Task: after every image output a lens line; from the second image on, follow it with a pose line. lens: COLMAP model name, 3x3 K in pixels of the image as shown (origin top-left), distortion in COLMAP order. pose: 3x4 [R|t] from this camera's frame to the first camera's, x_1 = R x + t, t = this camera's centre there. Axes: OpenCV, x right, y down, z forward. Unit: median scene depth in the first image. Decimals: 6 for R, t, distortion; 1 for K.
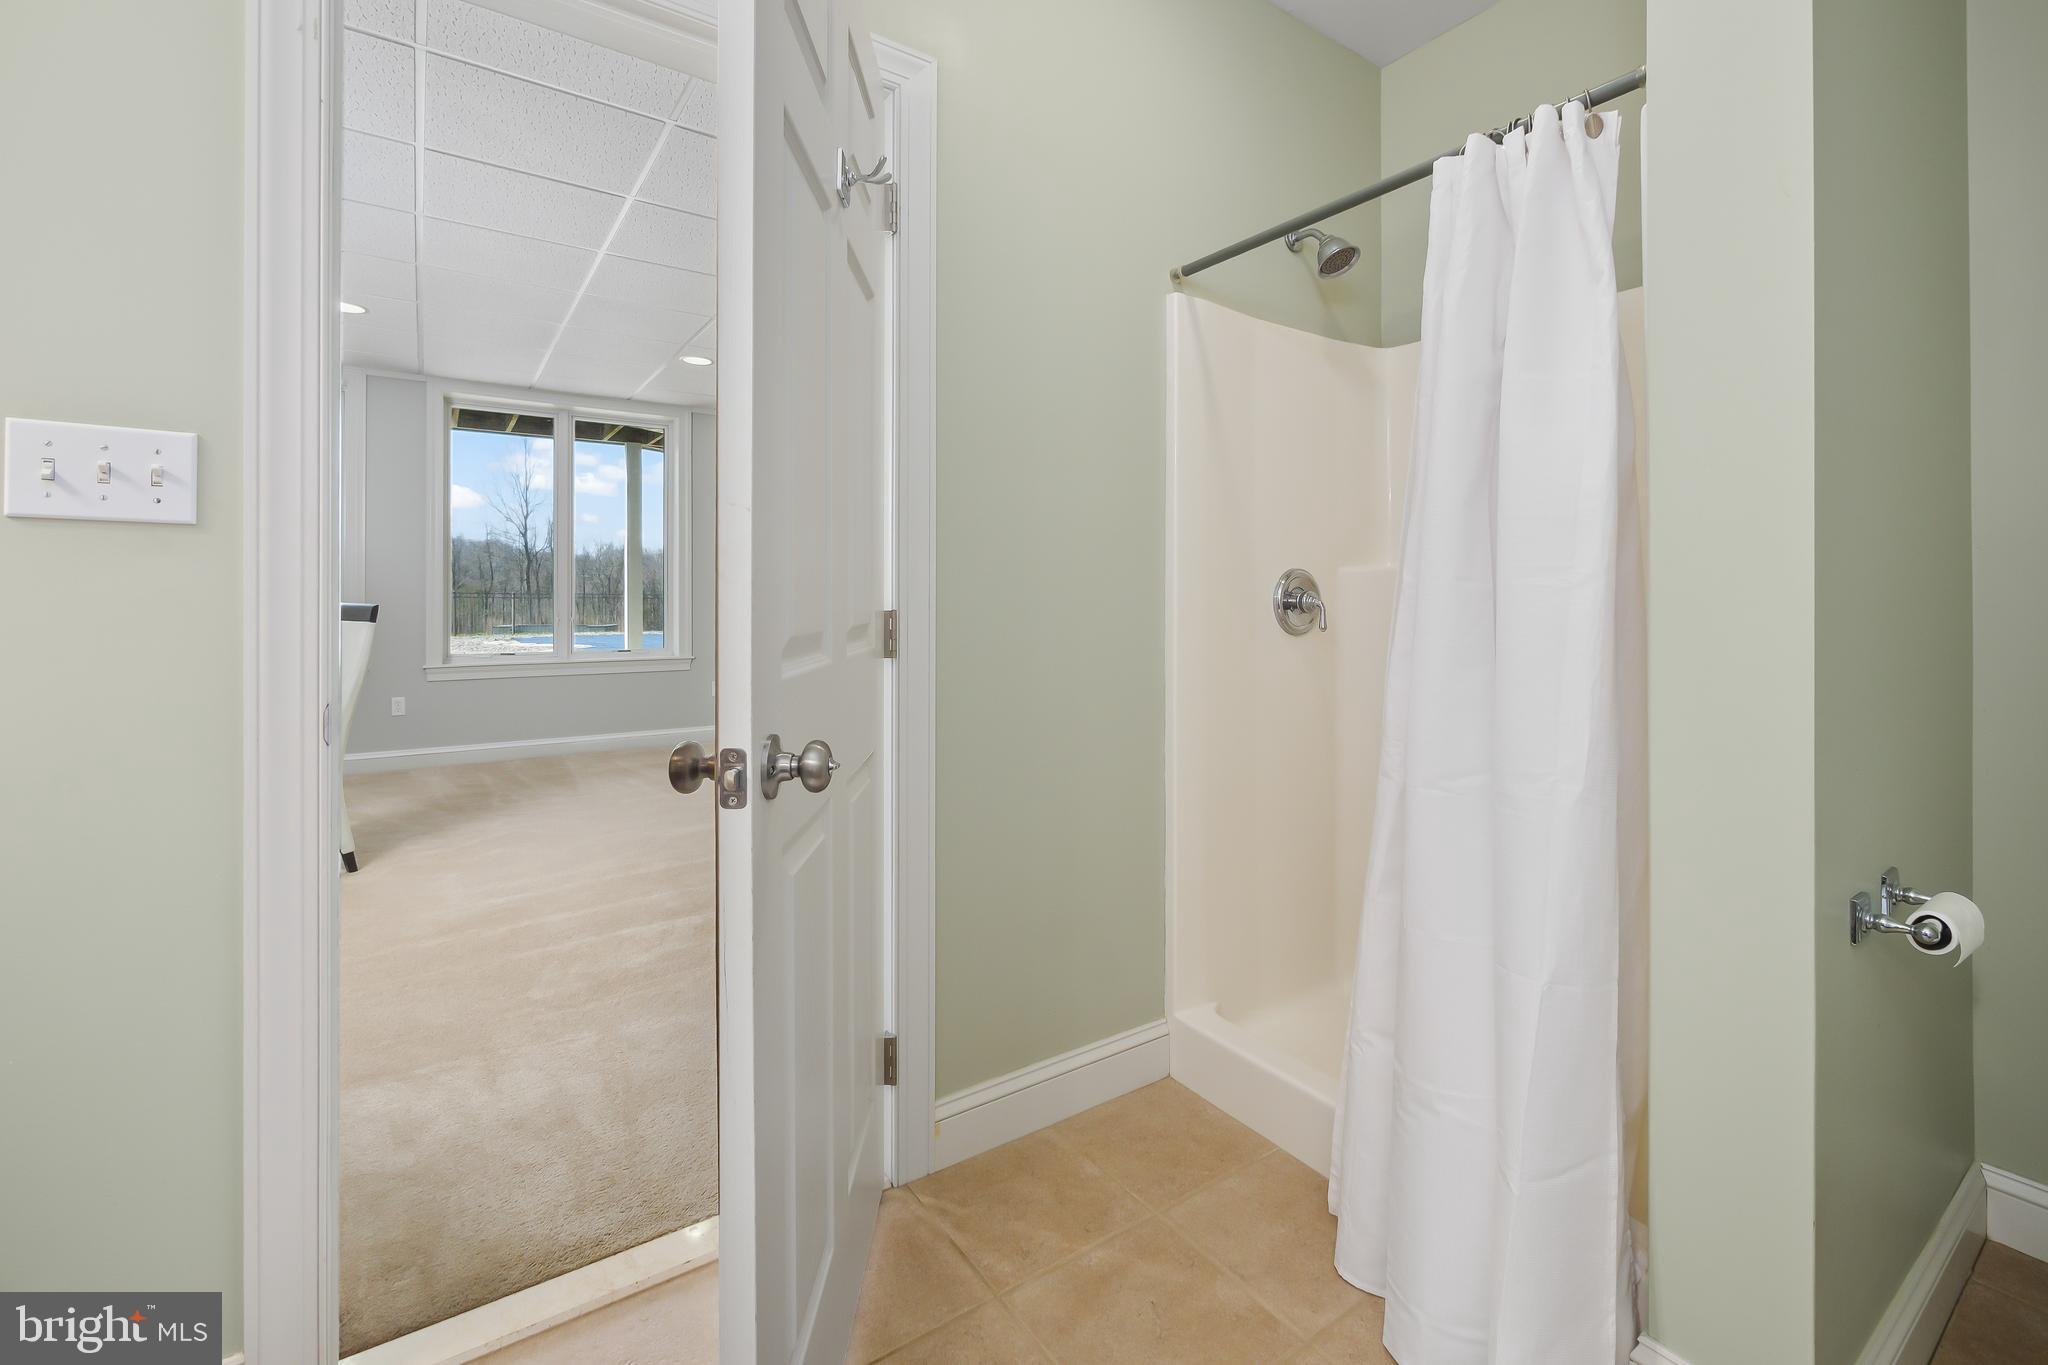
lens RADIAL K [[865.8, 0, 1059.0], [0, 865.8, 593.7], [0, 0, 1]] dist [-0.003974, -0.000423]
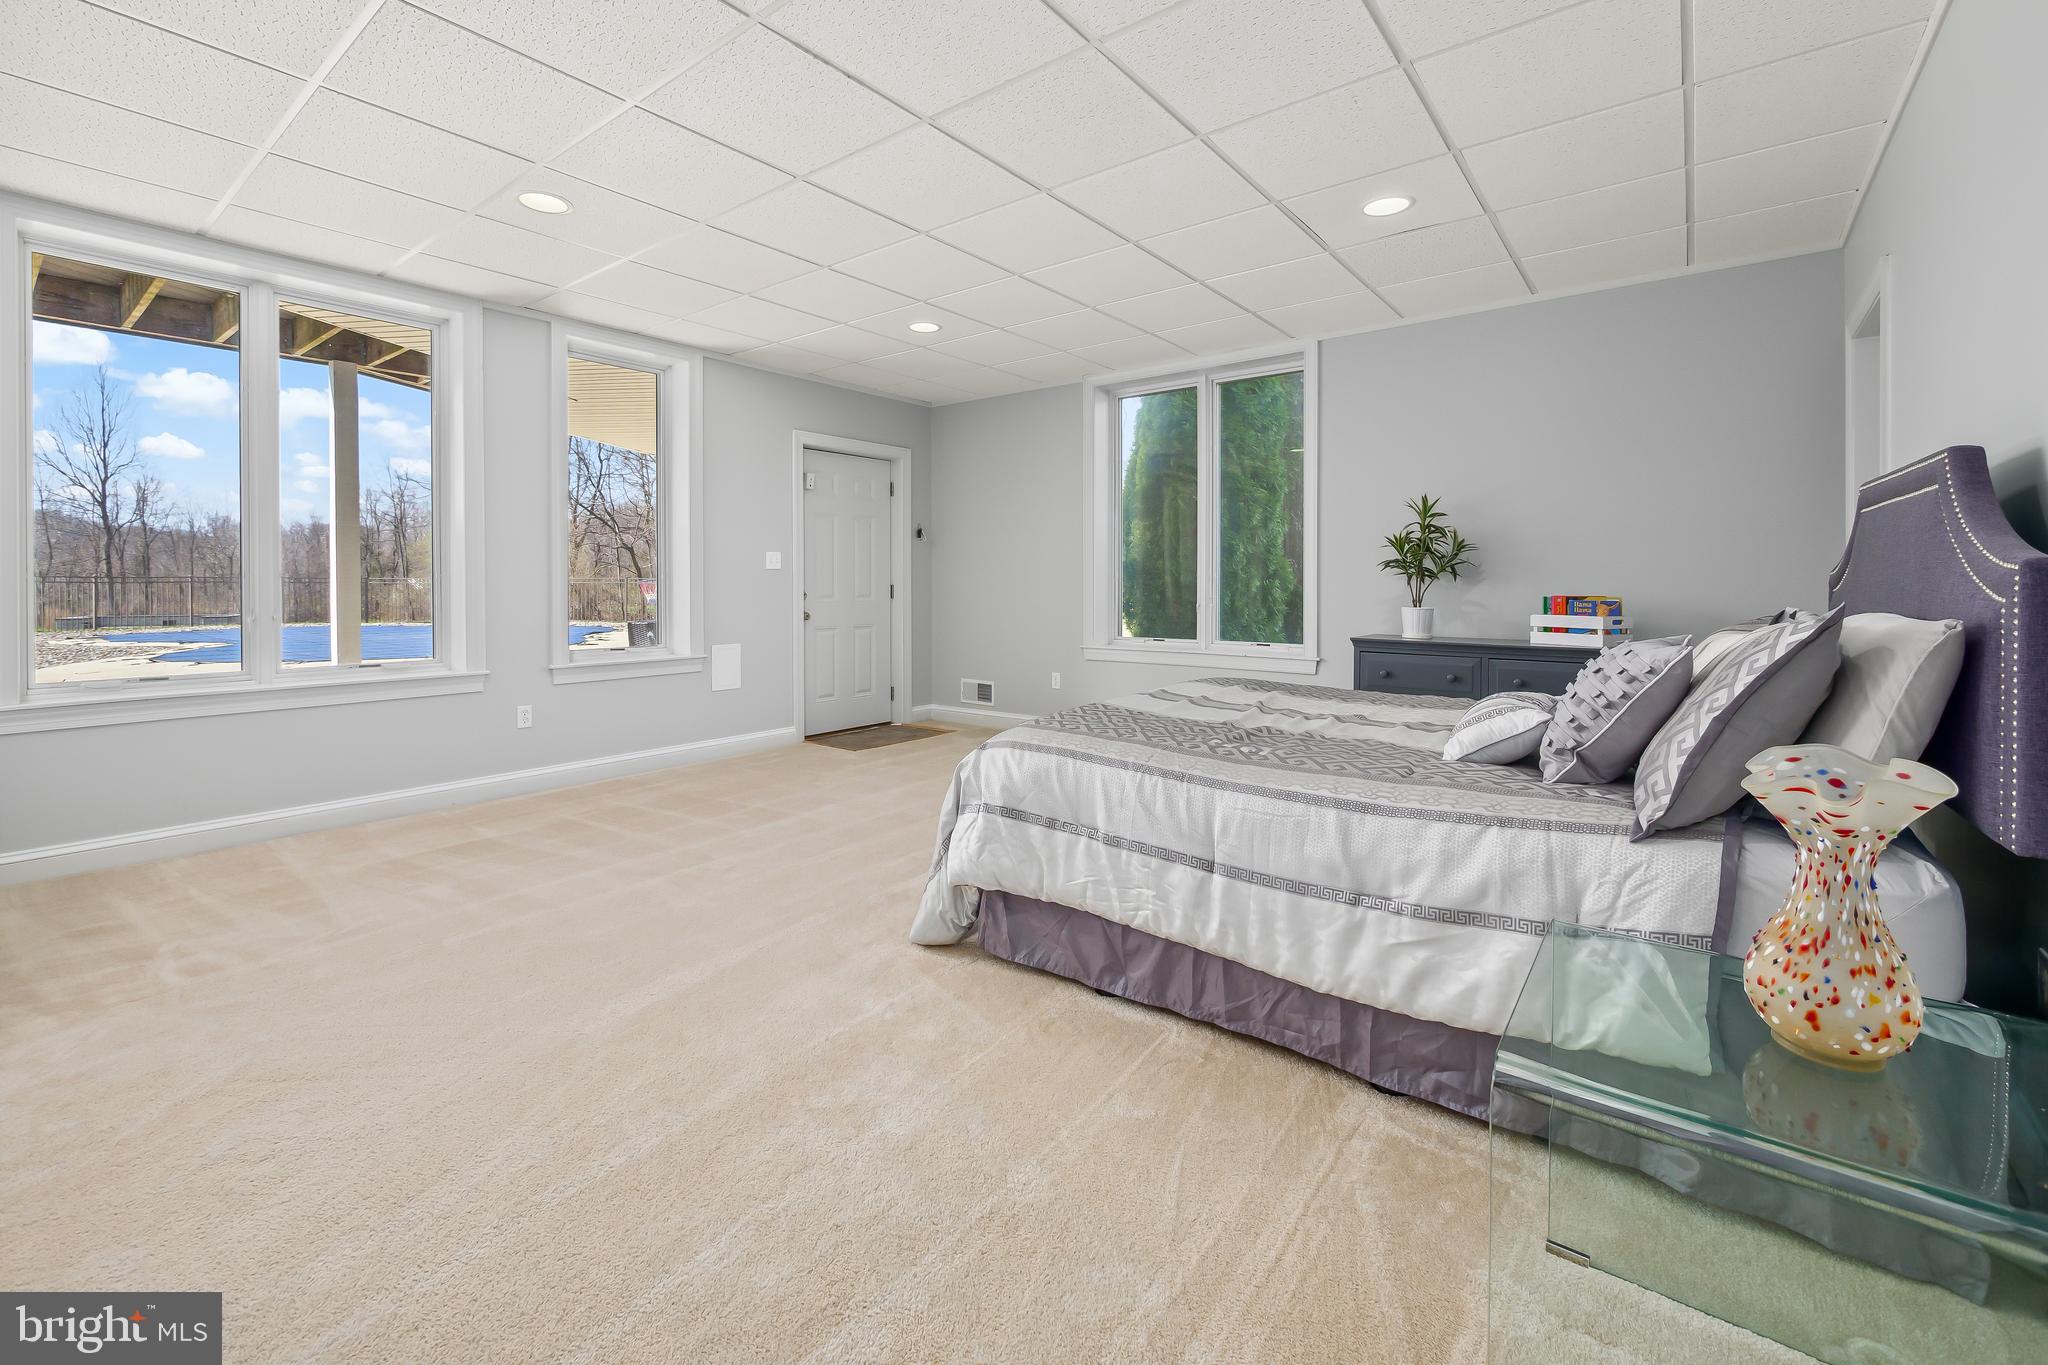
lens RADIAL K [[865.8, 0, 1027.0], [0, 865.8, 586.2], [0, 0, 1]] dist [-0.003974, -0.000423]
pose [[0.964624, -0.007444, 0.263526, -0.198001], [0.003733, 0.999887, 0.014582, -0.003507], [-0.263604, -0.013082, 0.964542, 0.248050]]
